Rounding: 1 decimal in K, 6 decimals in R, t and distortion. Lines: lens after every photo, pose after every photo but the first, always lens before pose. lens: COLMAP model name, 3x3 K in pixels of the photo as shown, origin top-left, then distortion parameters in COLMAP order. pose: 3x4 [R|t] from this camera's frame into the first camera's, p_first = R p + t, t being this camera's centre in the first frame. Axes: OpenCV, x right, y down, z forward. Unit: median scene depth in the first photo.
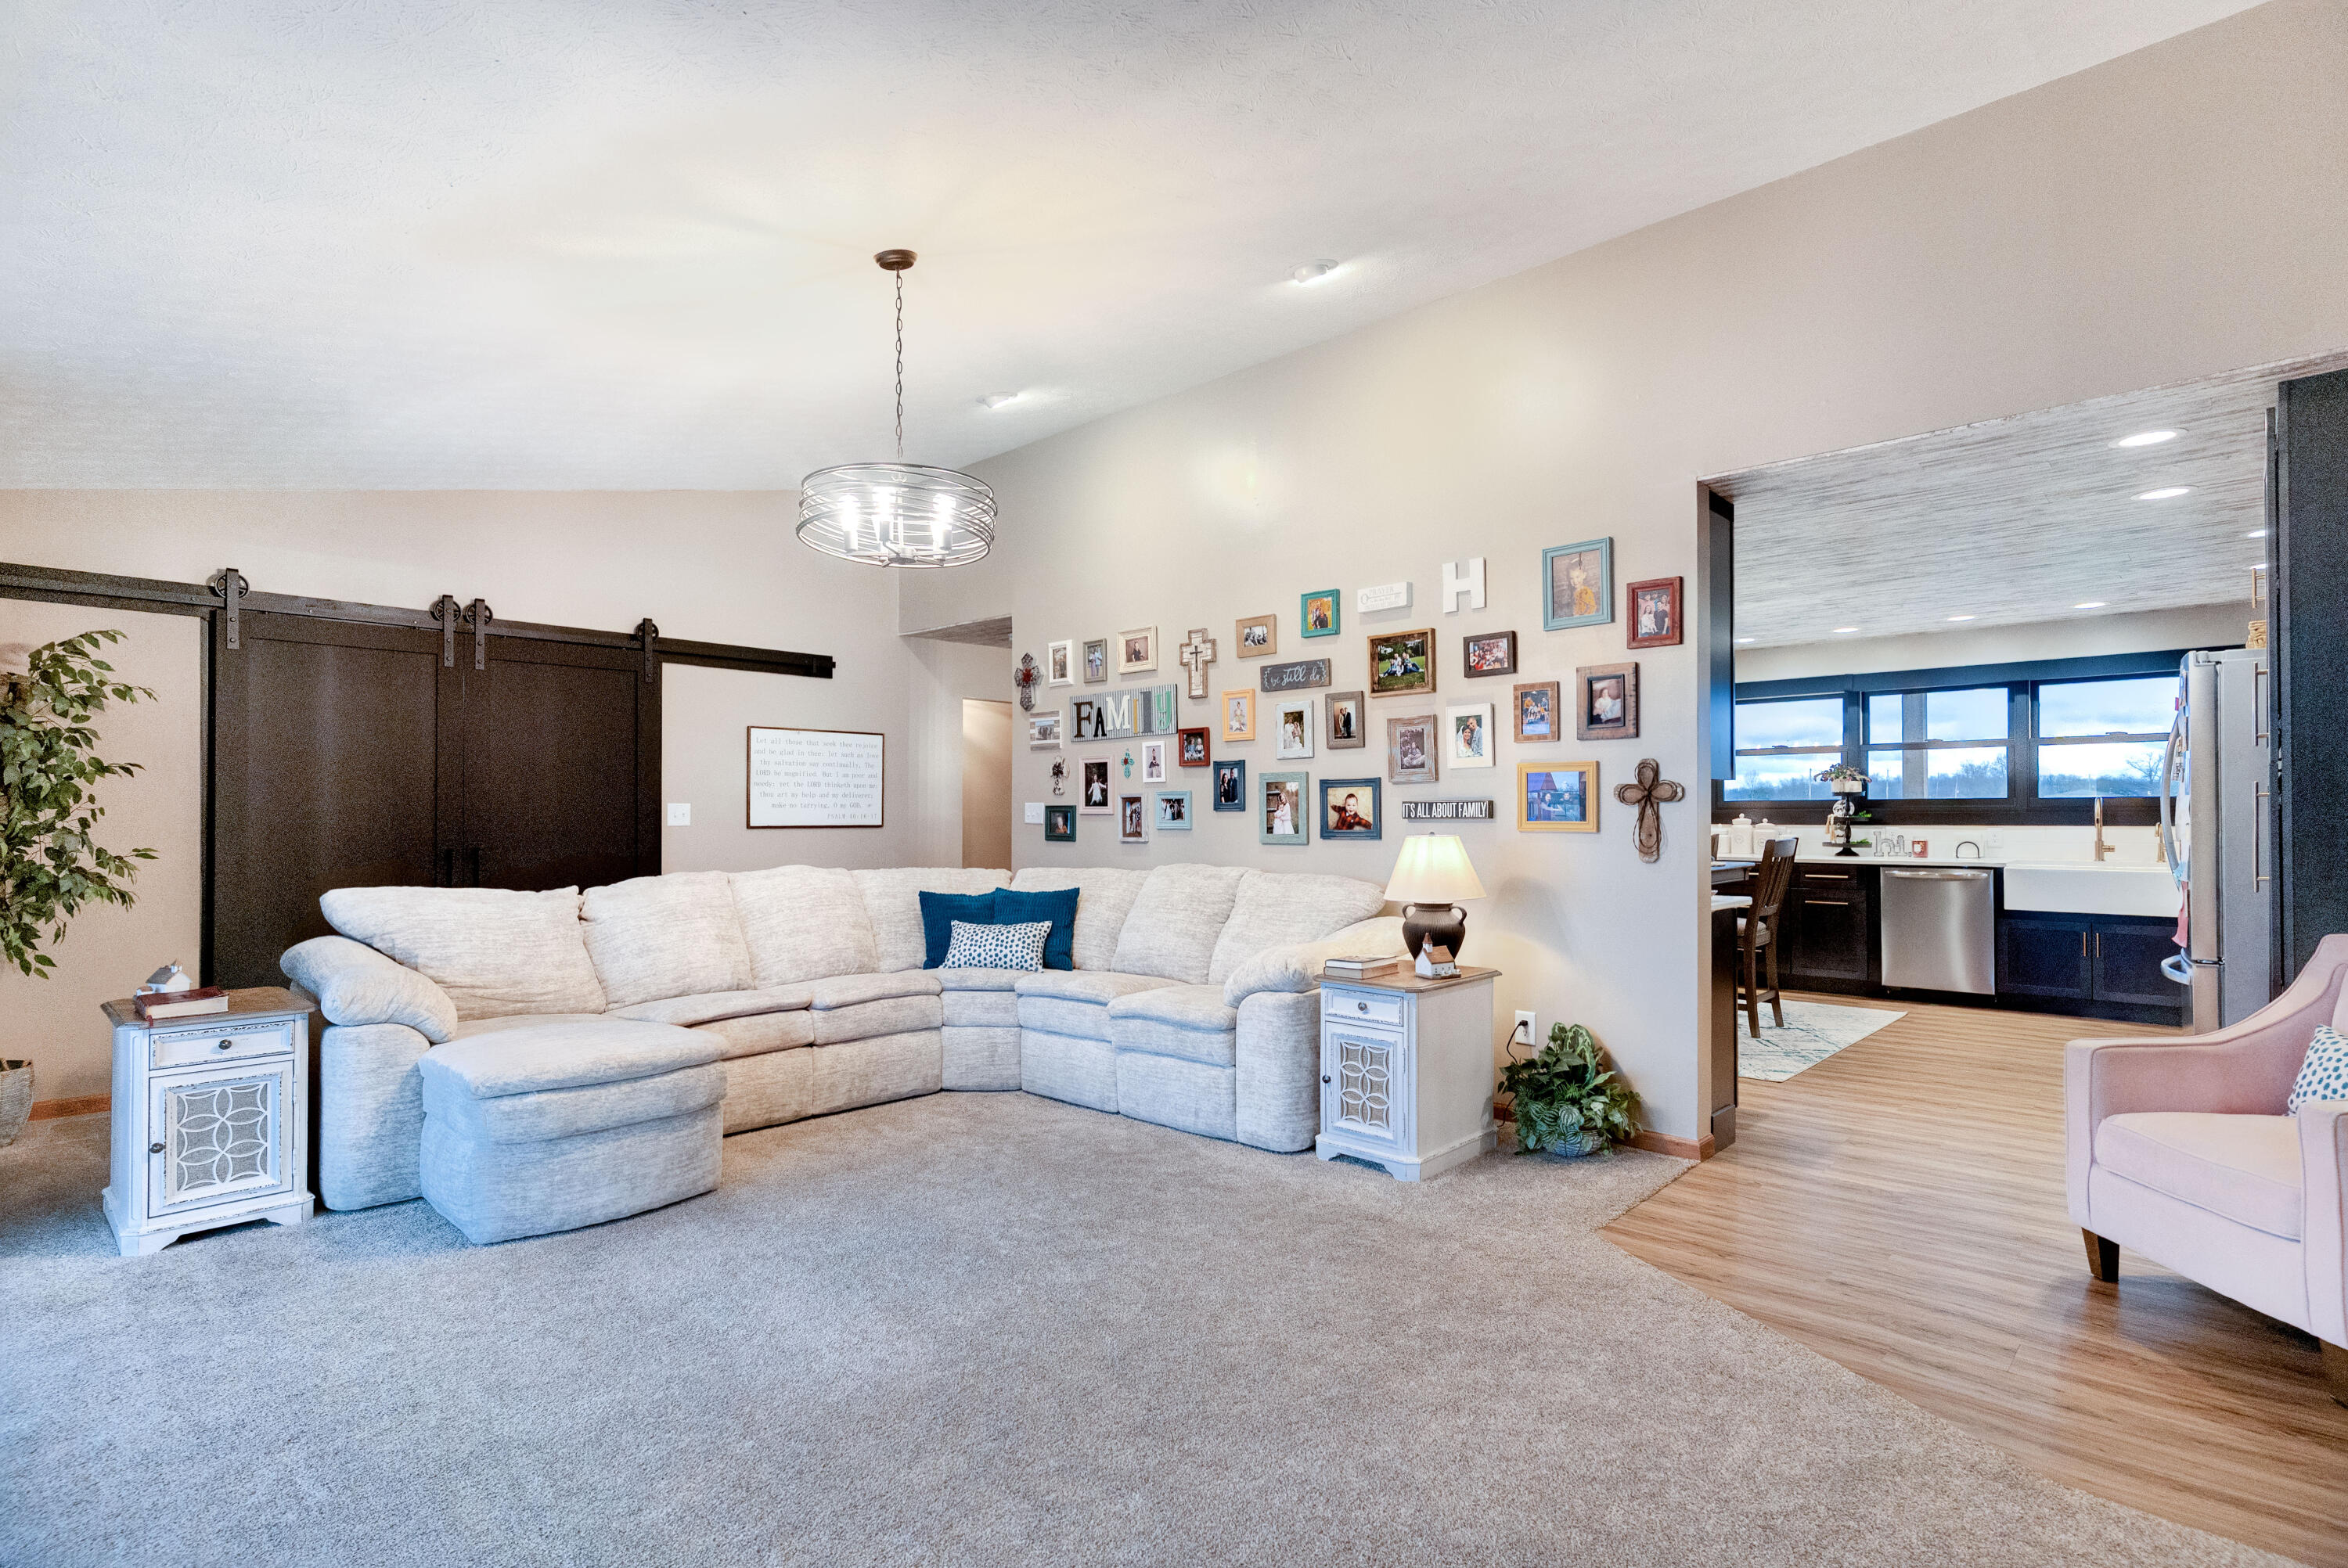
lens RADIAL K [[1130.1, 0, 1173.9], [0, 1130.1, 787.5], [0, 0, 1]] dist [0.002543, -0.000307]
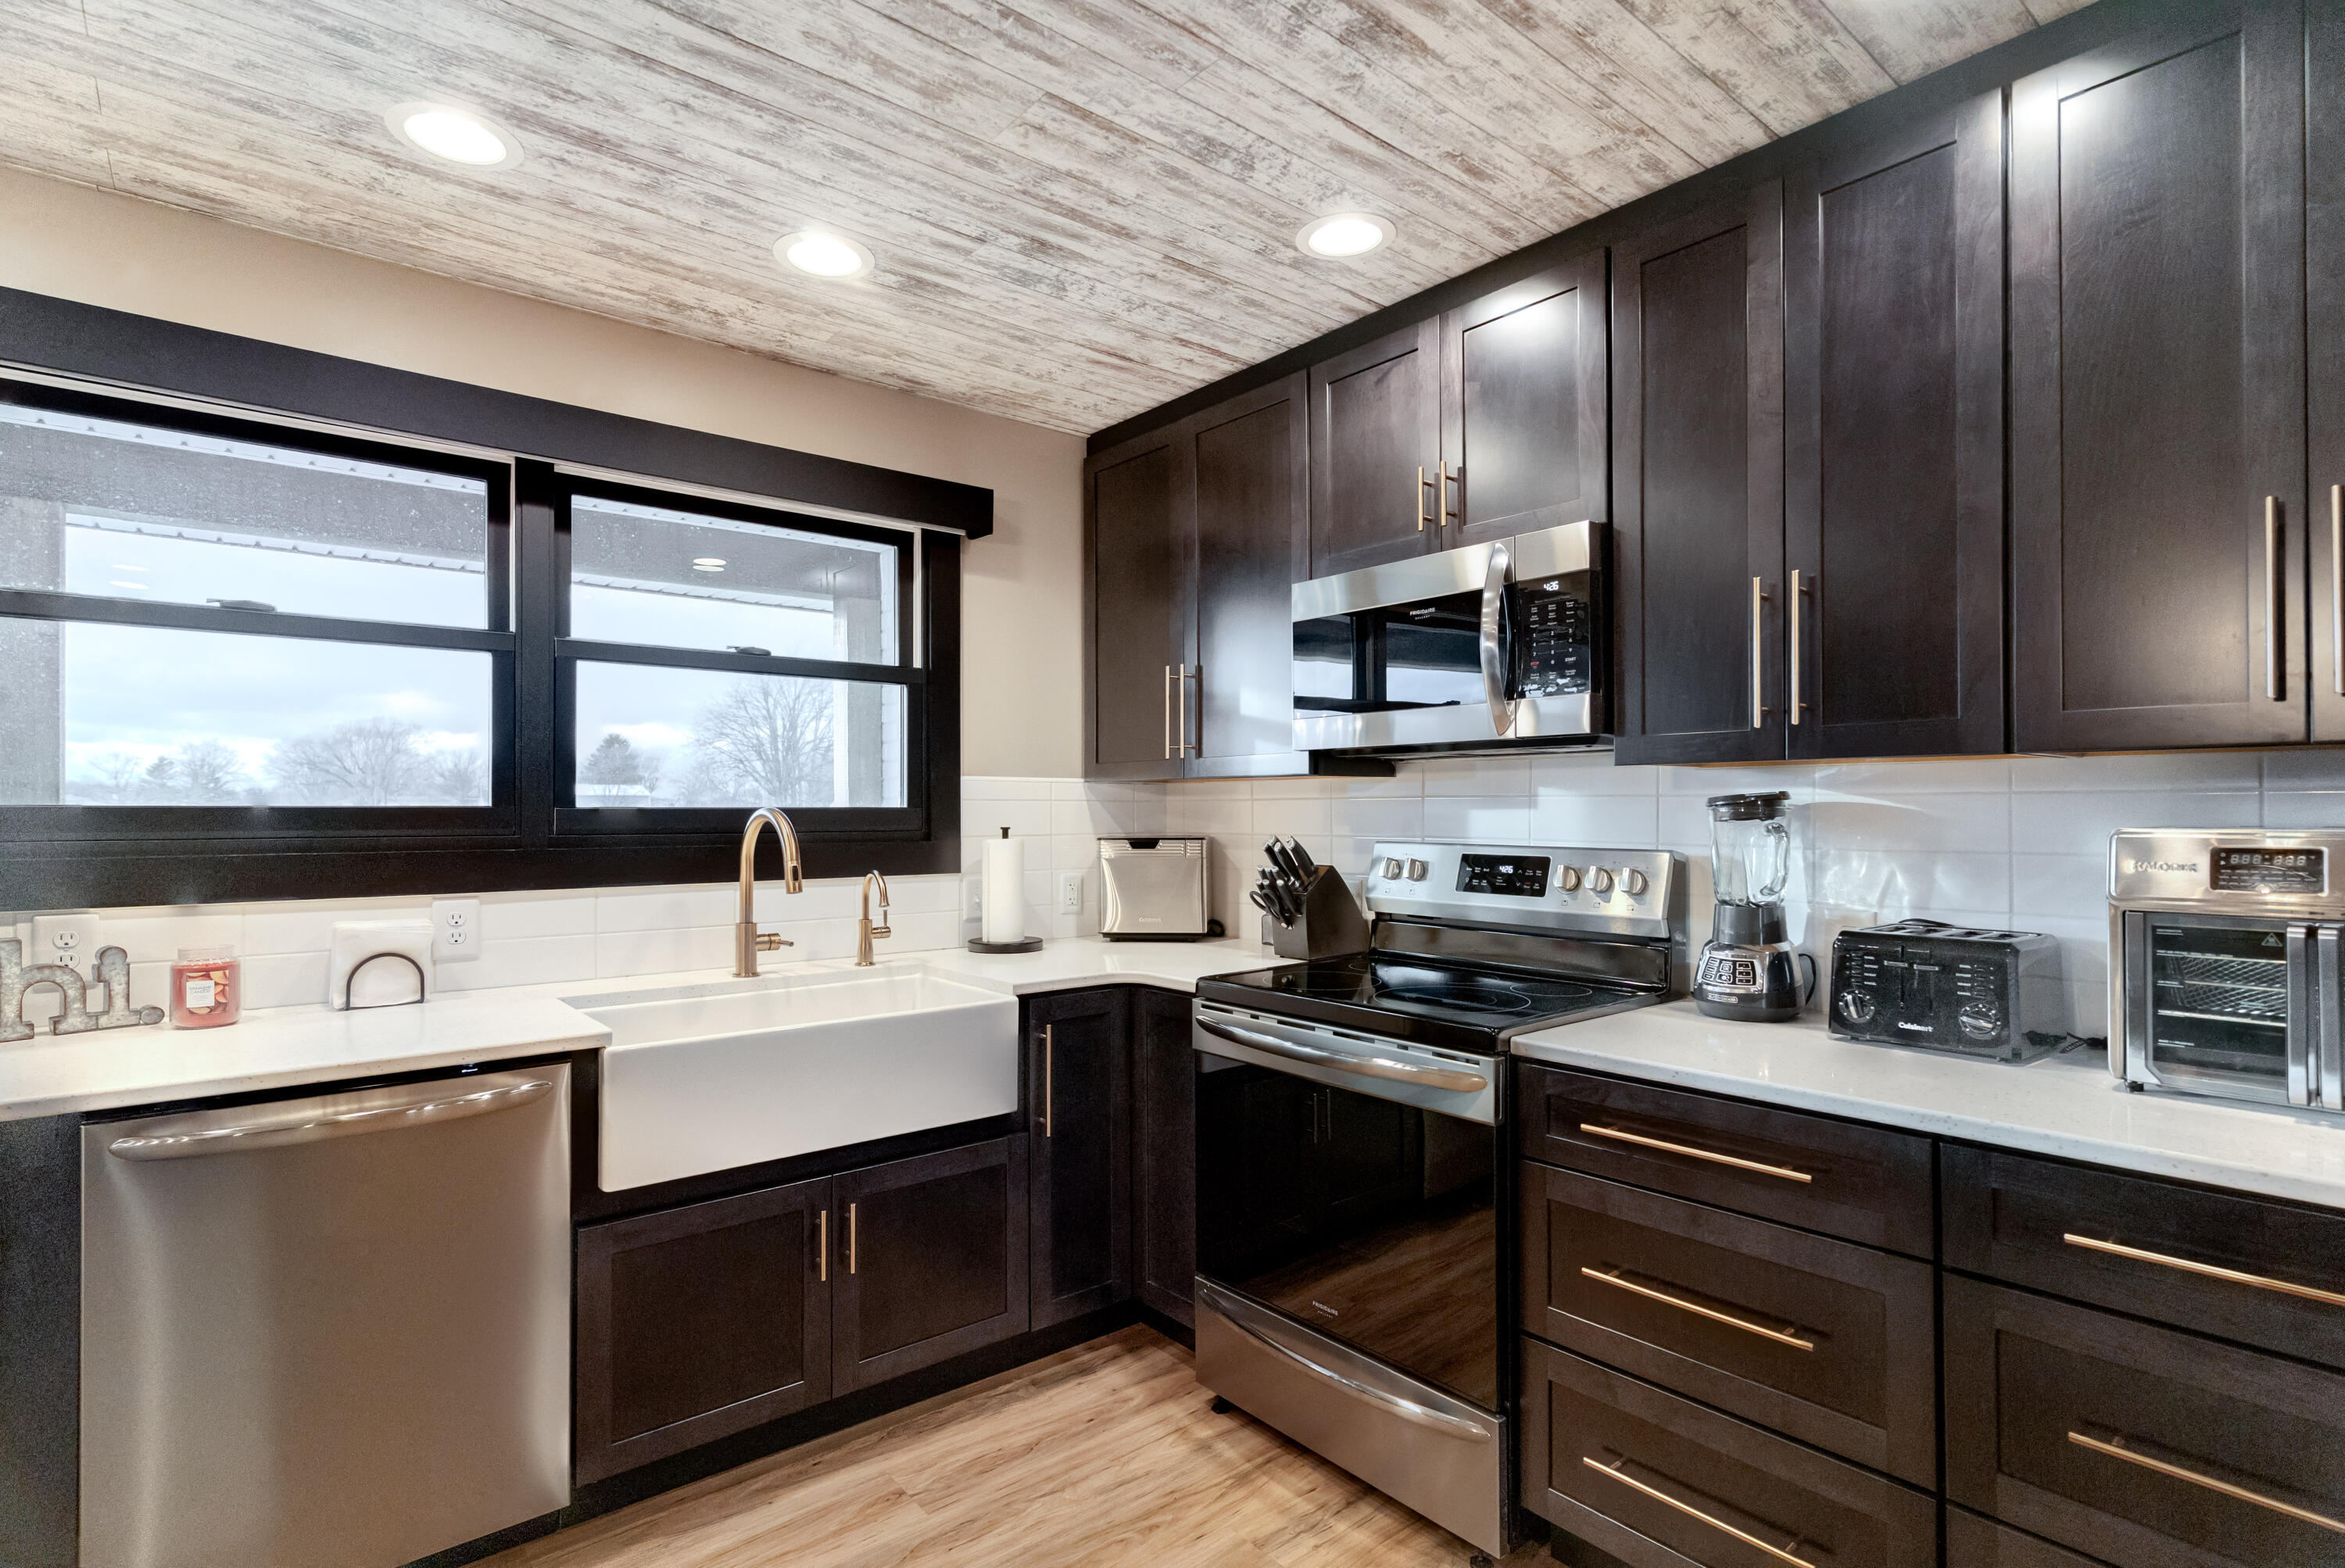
lens RADIAL K [[1128.8, 0, 1155.1], [0, 1128.8, 808.9], [0, 0, 1]] dist [0.002543, -0.000307]
pose [[0.101712, 0.008779, 0.994775, 0.439024], [-0.006135, 0.999948, -0.008198, 0.011422], [-0.994795, -0.005269, 0.101761, 0.793039]]
